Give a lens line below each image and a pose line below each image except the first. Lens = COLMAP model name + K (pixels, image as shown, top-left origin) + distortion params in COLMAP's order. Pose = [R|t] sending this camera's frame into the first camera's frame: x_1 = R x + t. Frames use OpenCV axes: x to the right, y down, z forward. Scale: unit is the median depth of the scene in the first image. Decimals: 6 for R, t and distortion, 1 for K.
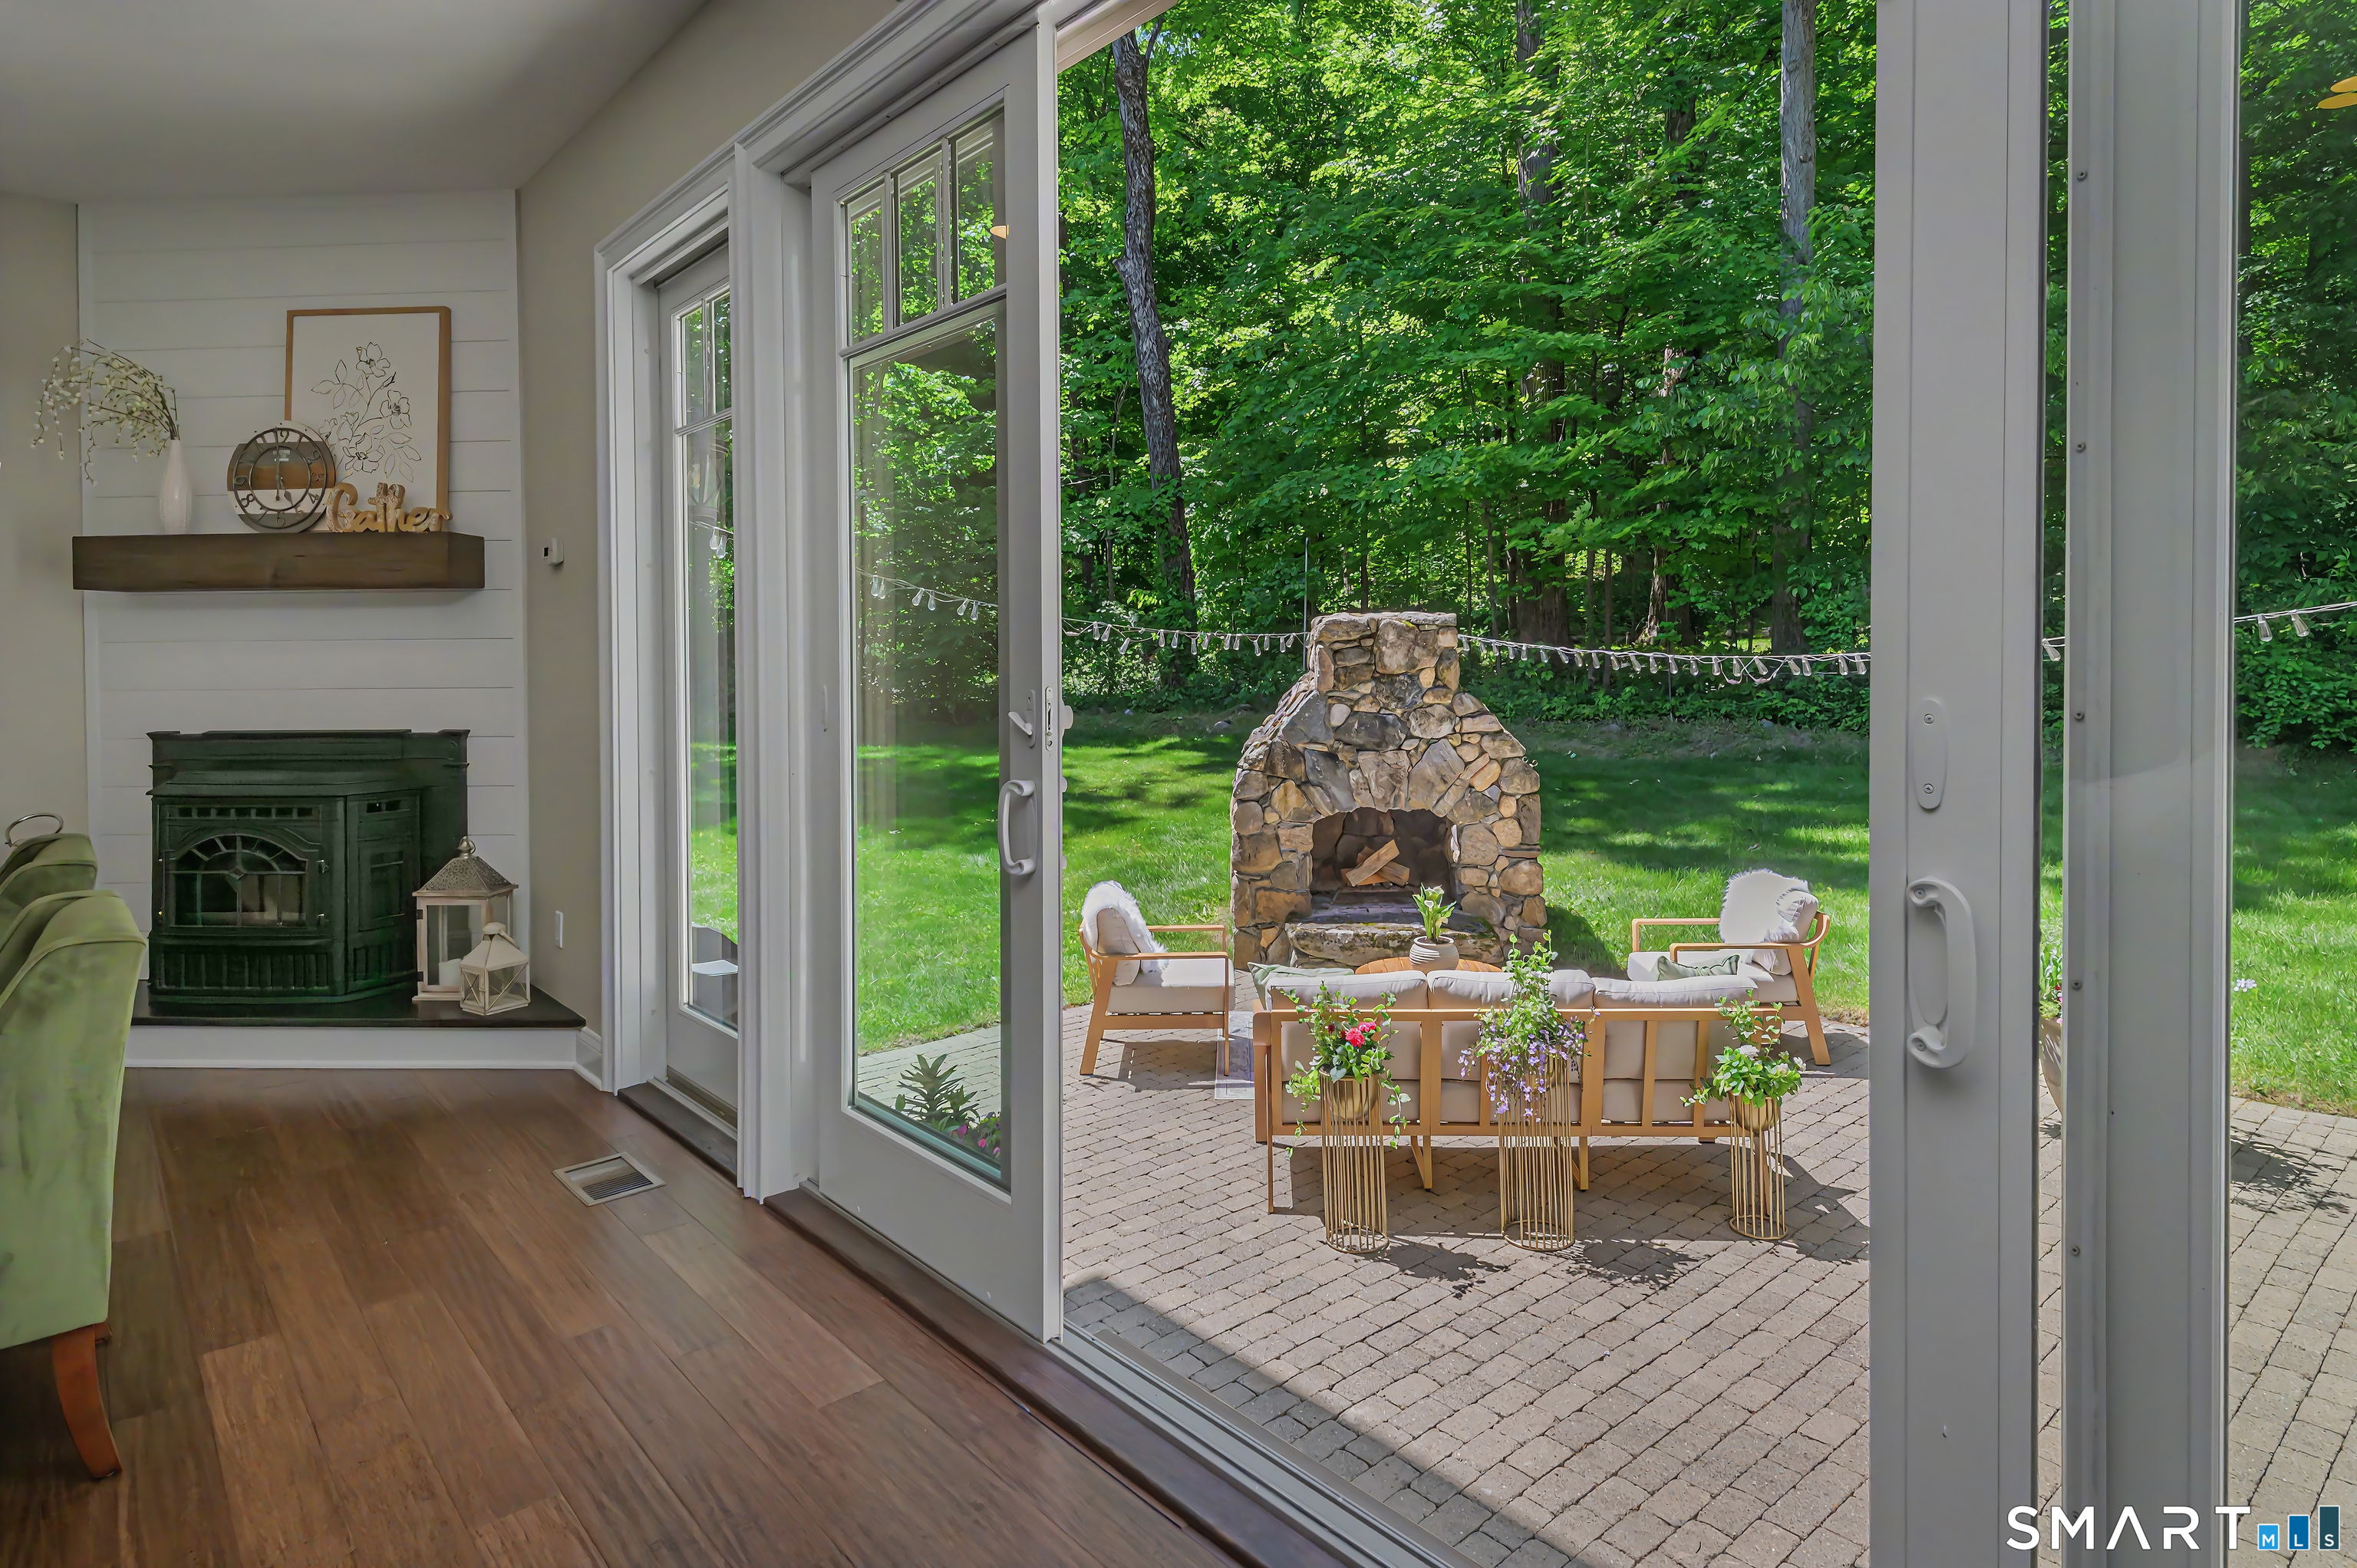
lens RADIAL K [[1282.5, 0, 1169.7], [0, 1282.5, 678.5], [0, 0, 1]] dist [0.005761, 0.000258]
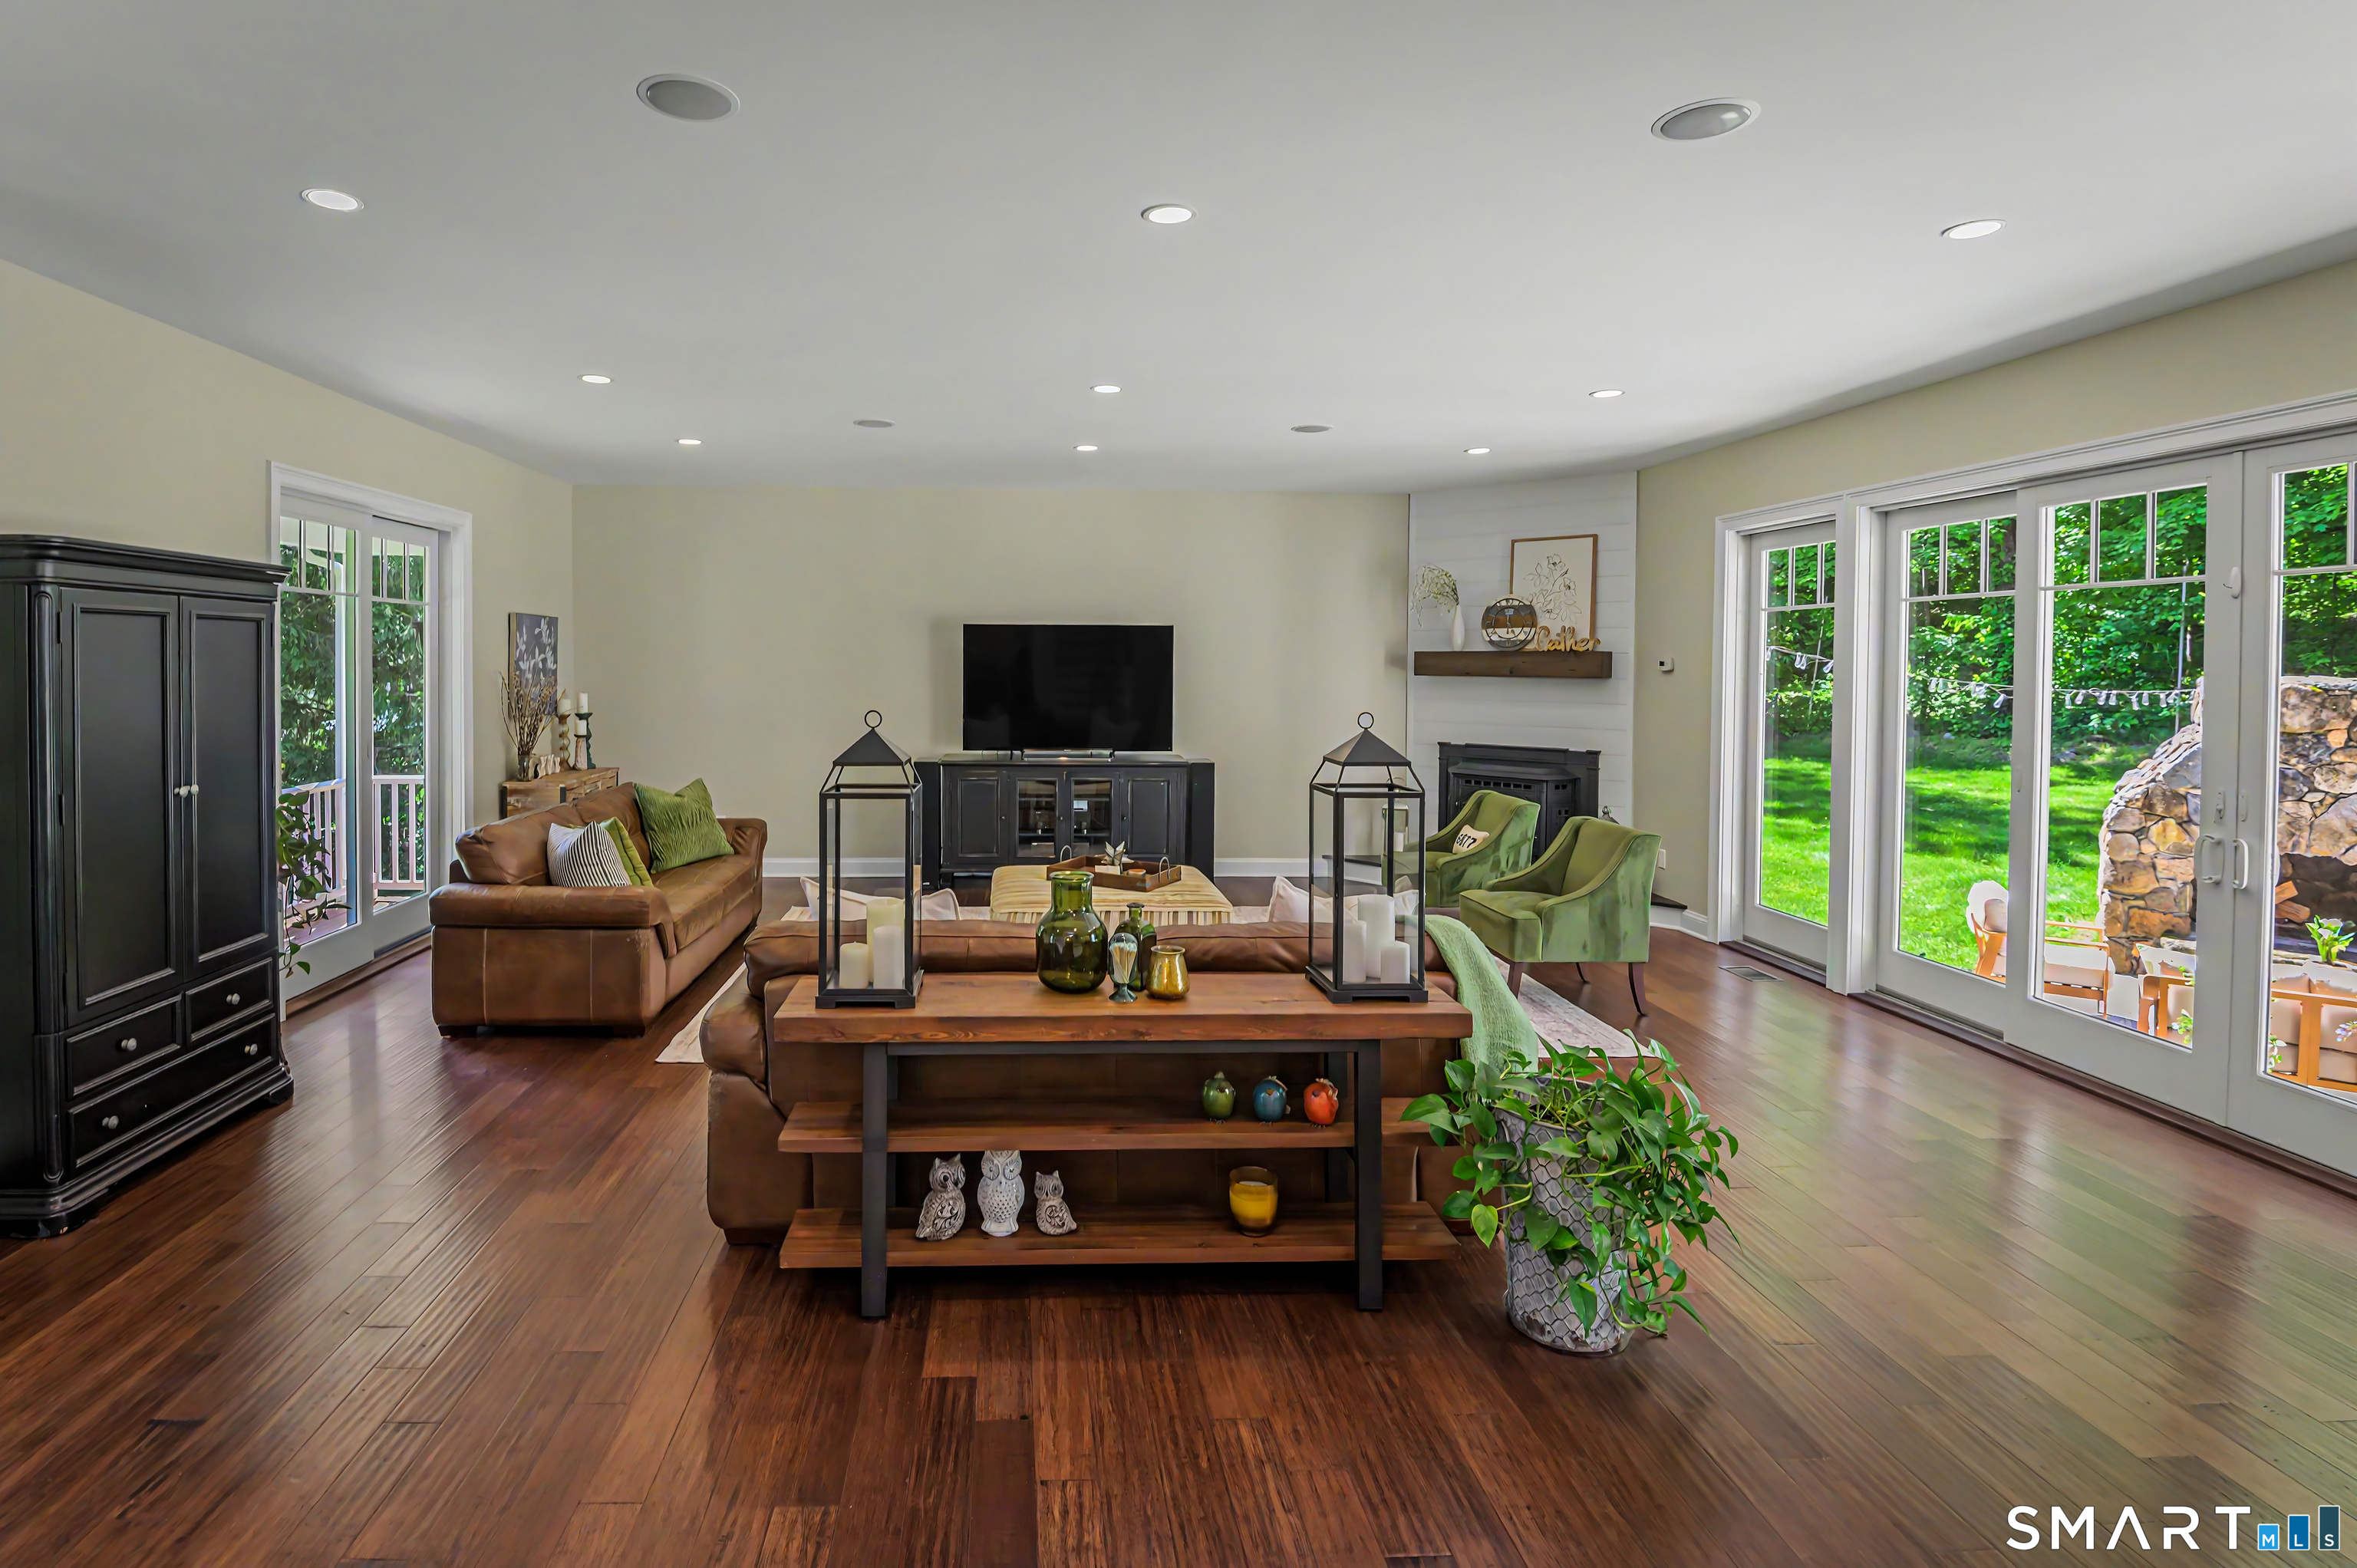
lens RADIAL K [[1077.8, 0, 1118.8], [0, 1077.8, 672.4], [0, 0, 1]] dist [-0.011800, -0.004693]
pose [[0.778500, 0.018959, -0.627358, -0.097823], [-0.024758, 0.999693, -0.000510, -0.060324], [0.627156, 0.015929, 0.778731, -0.722881]]
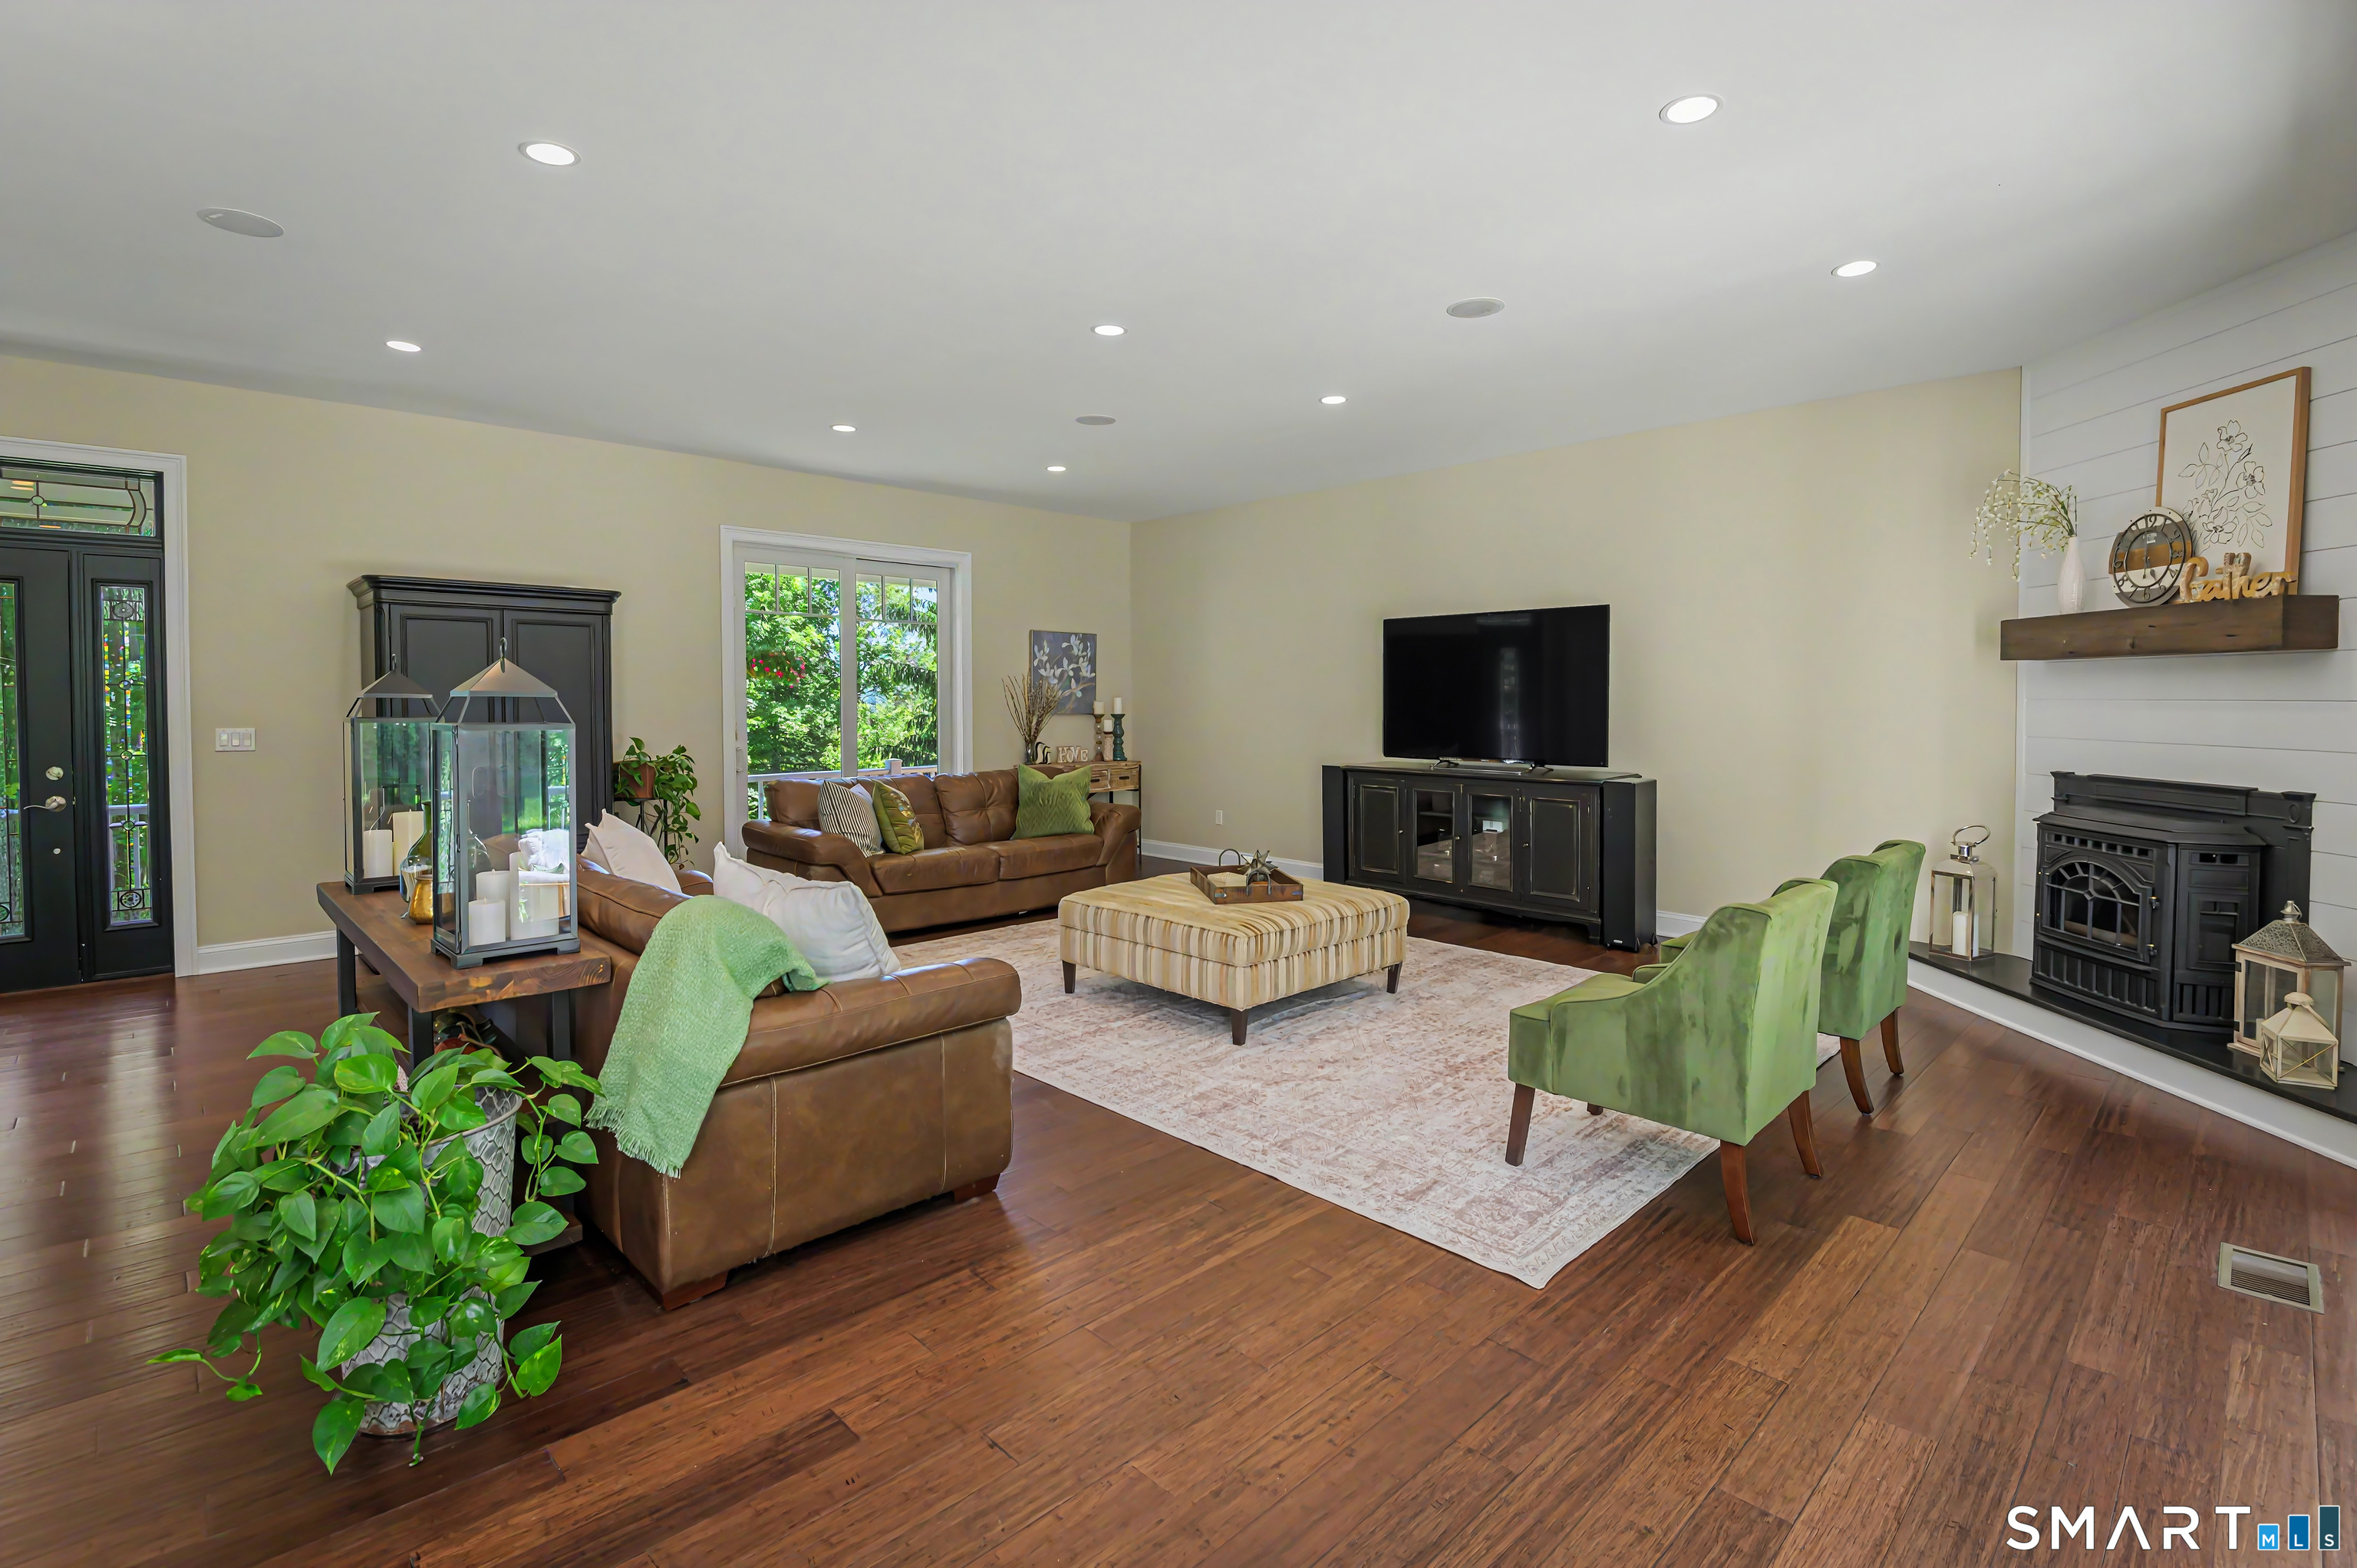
lens RADIAL K [[1077.8, 0, 1221.2], [0, 1077.8, 713.9], [0, 0, 1]] dist [-0.011800, -0.004693]
pose [[0.081284, 0.023516, -0.996414, 0.188902], [-0.017554, 0.999600, 0.022160, -0.024110], [0.996536, 0.015690, 0.081664, 0.102771]]
